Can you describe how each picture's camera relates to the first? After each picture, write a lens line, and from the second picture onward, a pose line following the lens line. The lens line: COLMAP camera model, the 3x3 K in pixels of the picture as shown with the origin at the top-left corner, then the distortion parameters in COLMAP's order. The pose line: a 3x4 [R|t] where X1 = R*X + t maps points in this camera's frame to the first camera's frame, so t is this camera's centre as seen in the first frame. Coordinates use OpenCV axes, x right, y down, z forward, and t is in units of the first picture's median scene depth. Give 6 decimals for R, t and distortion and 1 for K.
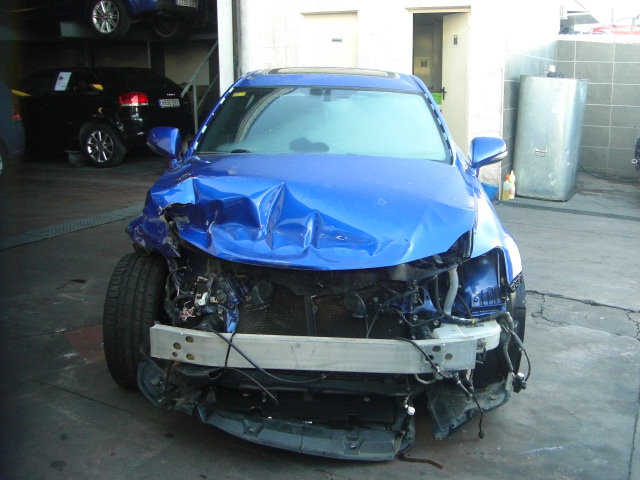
lens RADIAL K [[724.0, 0, 325.4], [0, 724.0, 246.3], [0, 0, 1]] dist [-0.139697, 0.000000]
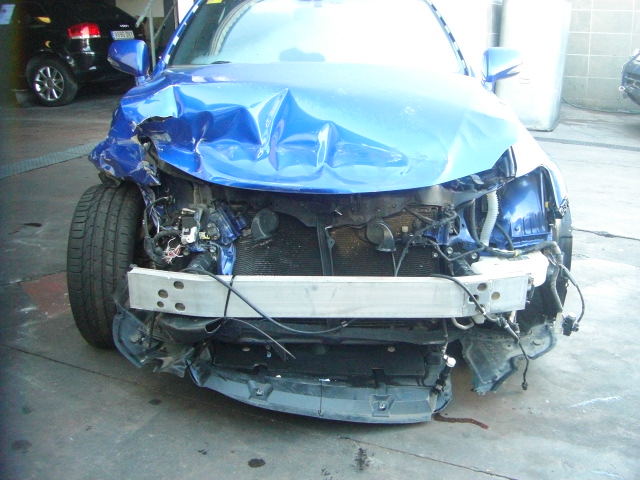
lens RADIAL K [[724.0, 0, 329.7], [0, 724.0, 251.0], [0, 0, 1]] dist [-0.139697, 0.000000]
pose [[0.997464, -0.027849, 0.065494, -0.067349], [0.022264, 0.996175, 0.084500, 0.025742], [-0.067597, -0.082828, 0.994269, 0.179015]]
